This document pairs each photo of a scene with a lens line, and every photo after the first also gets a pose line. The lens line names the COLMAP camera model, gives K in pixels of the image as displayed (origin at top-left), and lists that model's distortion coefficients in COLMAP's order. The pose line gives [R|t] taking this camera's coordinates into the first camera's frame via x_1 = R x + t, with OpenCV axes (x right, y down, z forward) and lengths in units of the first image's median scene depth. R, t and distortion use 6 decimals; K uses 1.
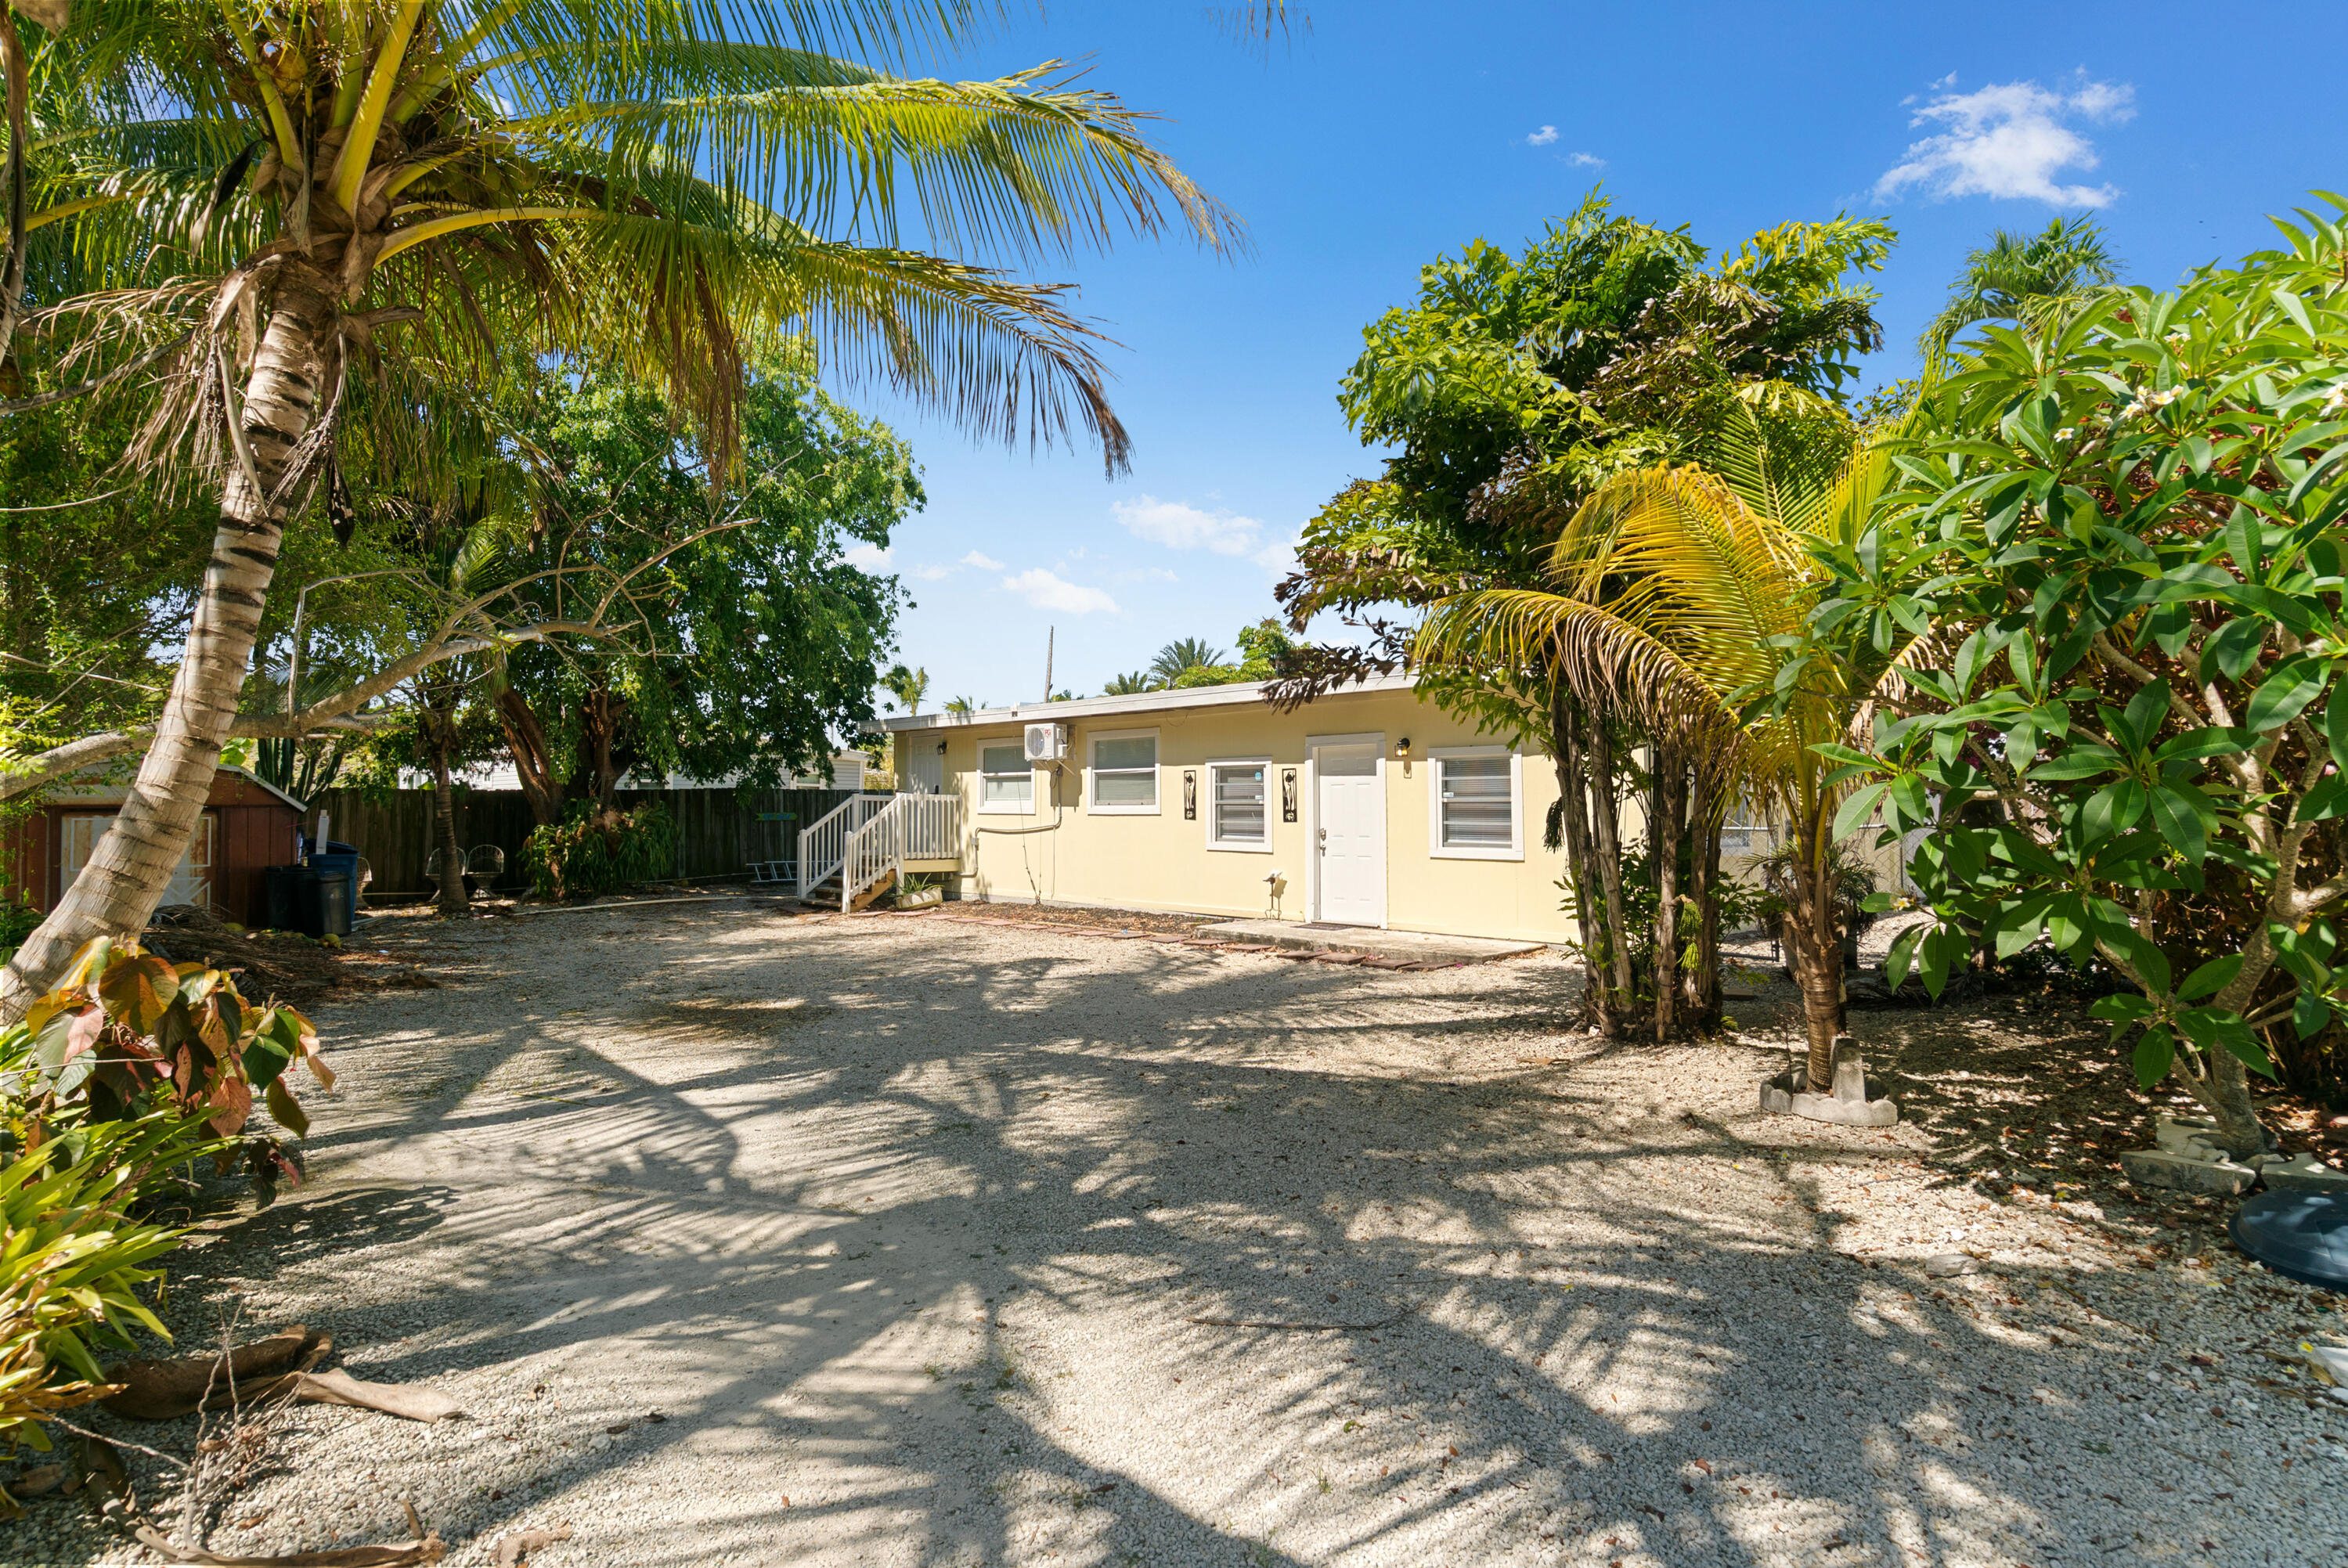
lens RADIAL K [[1179.7, 0, 1174.0], [0, 1179.7, 784.0], [0, 0, 1]] dist [-0.001364, 0.000111]
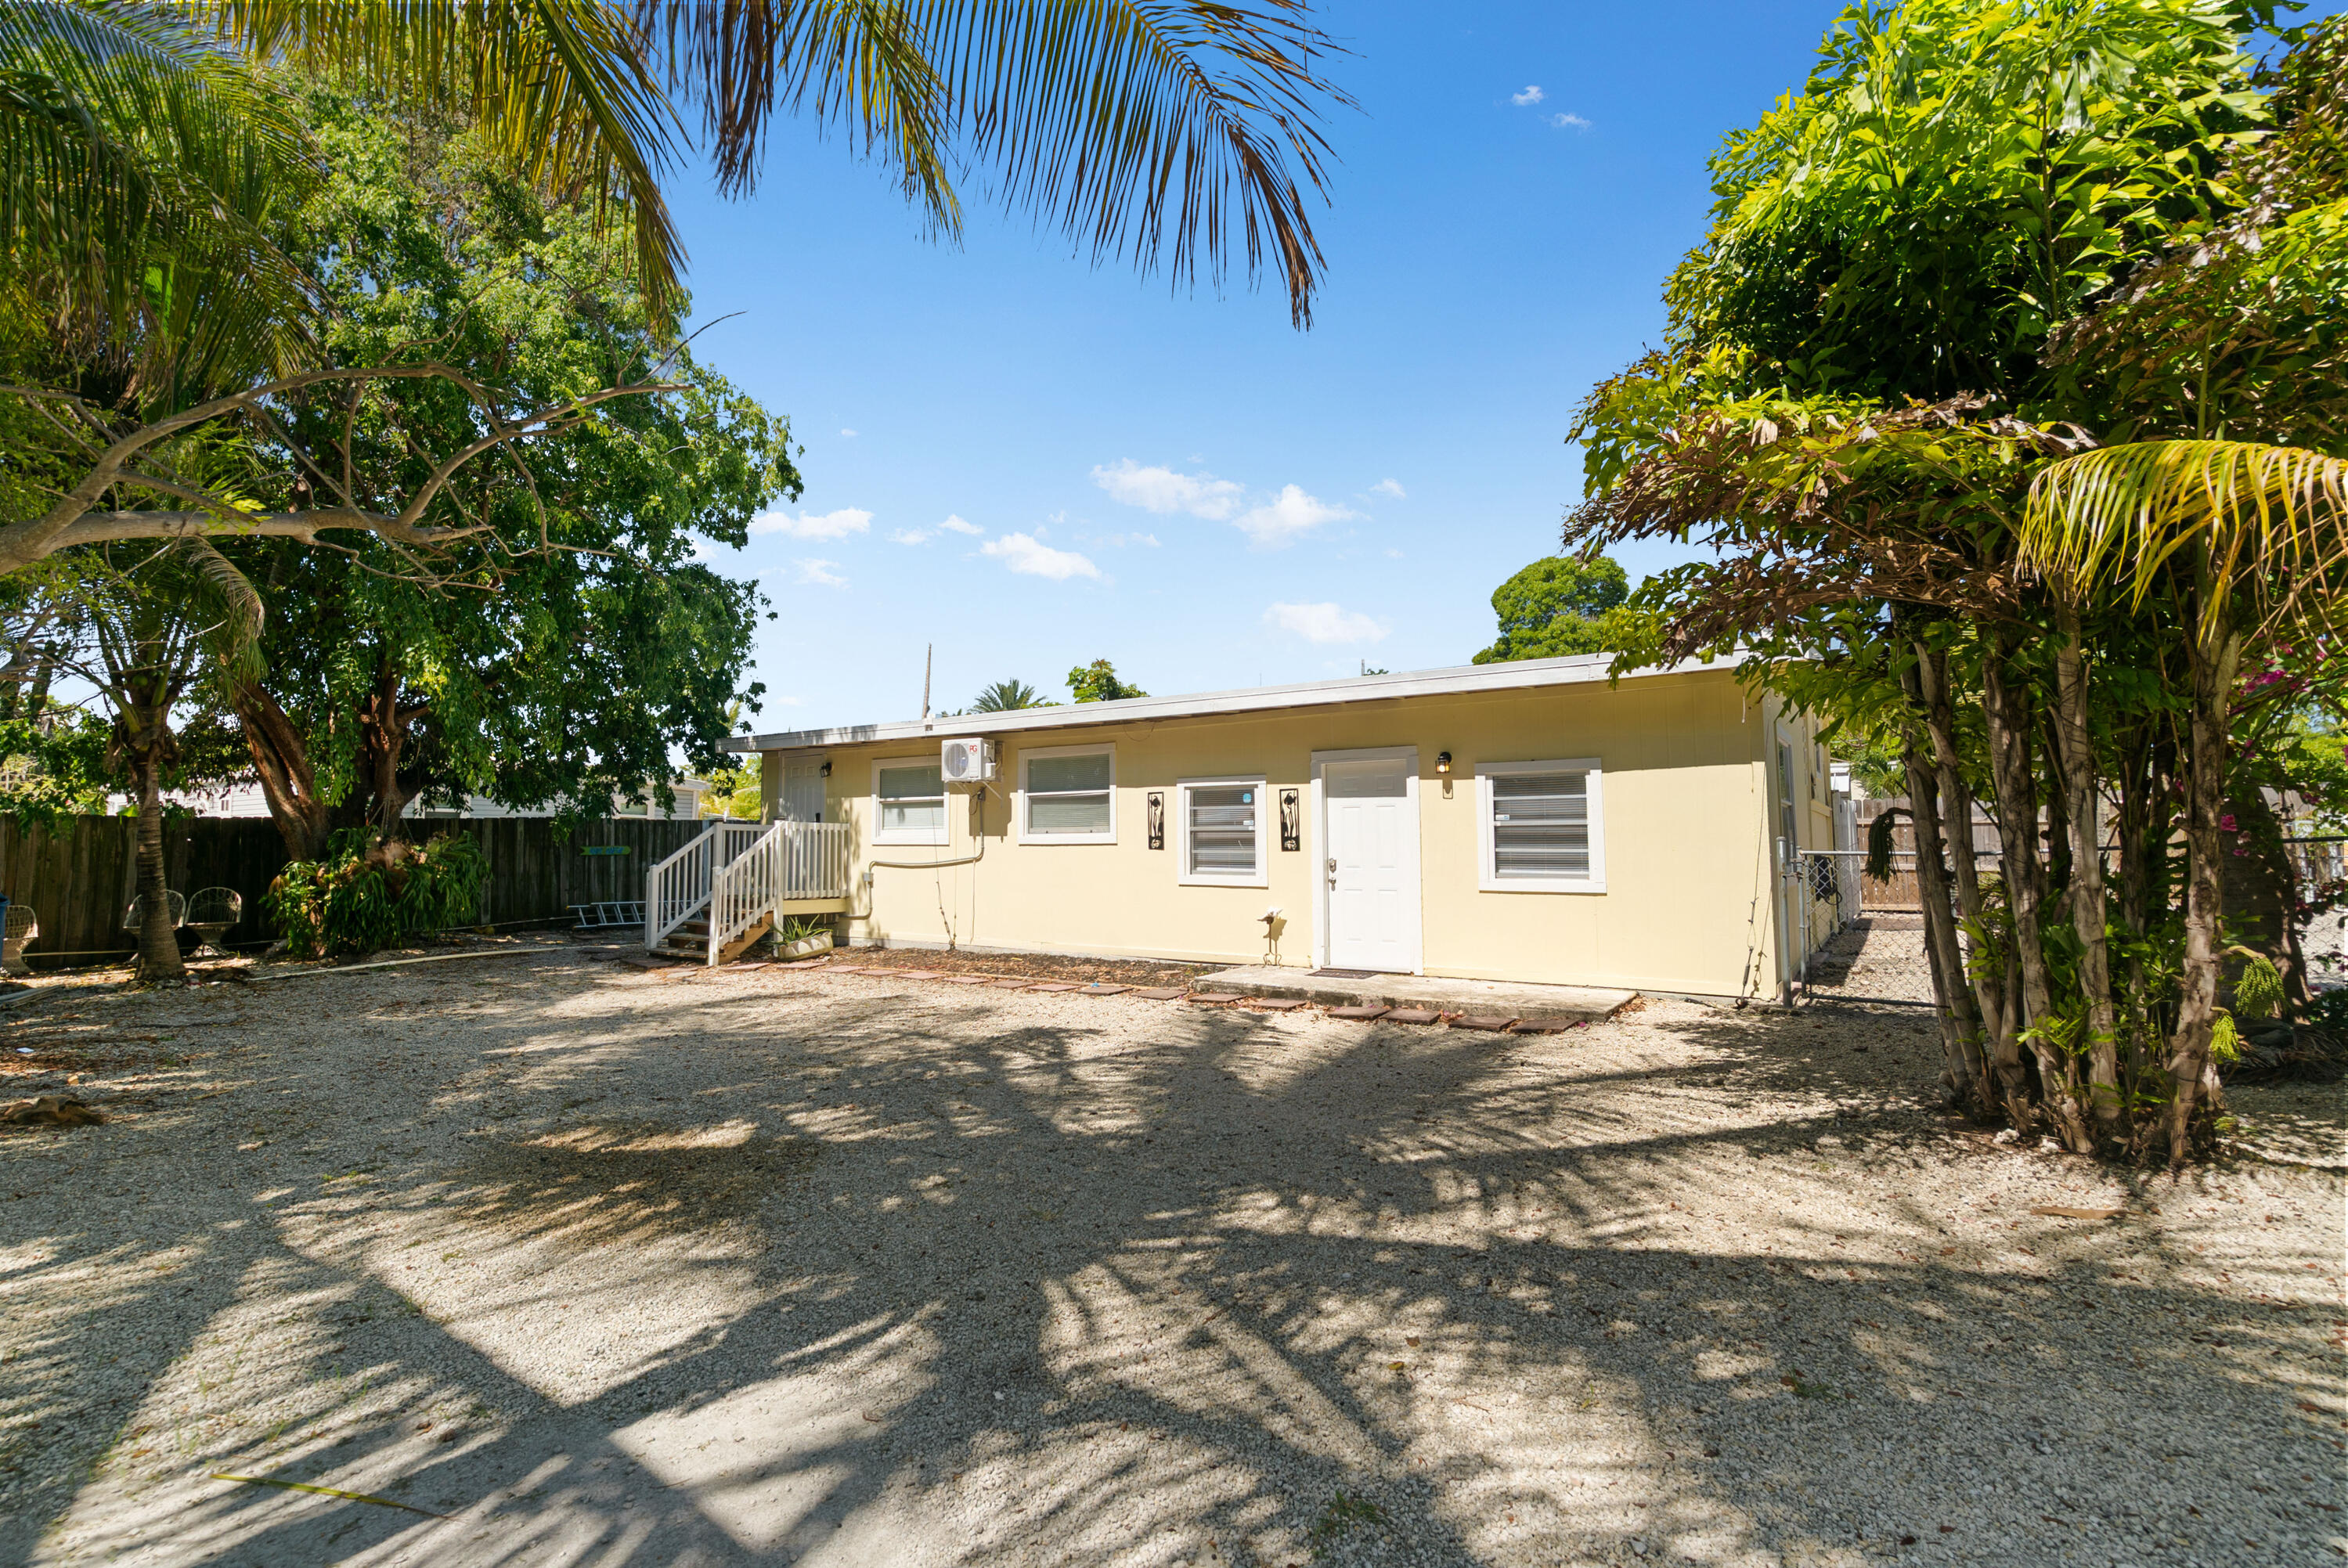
lens RADIAL K [[1066.7, 0, 1174.0], [0, 1066.7, 784.0], [0, 0, 1]] dist [-0.002472, -0.000636]
pose [[0.980726, 0.007413, 0.195246, -0.107460], [-0.000453, 0.999364, -0.035668, 0.008641], [-0.195386, 0.034892, 0.980105, 0.199243]]
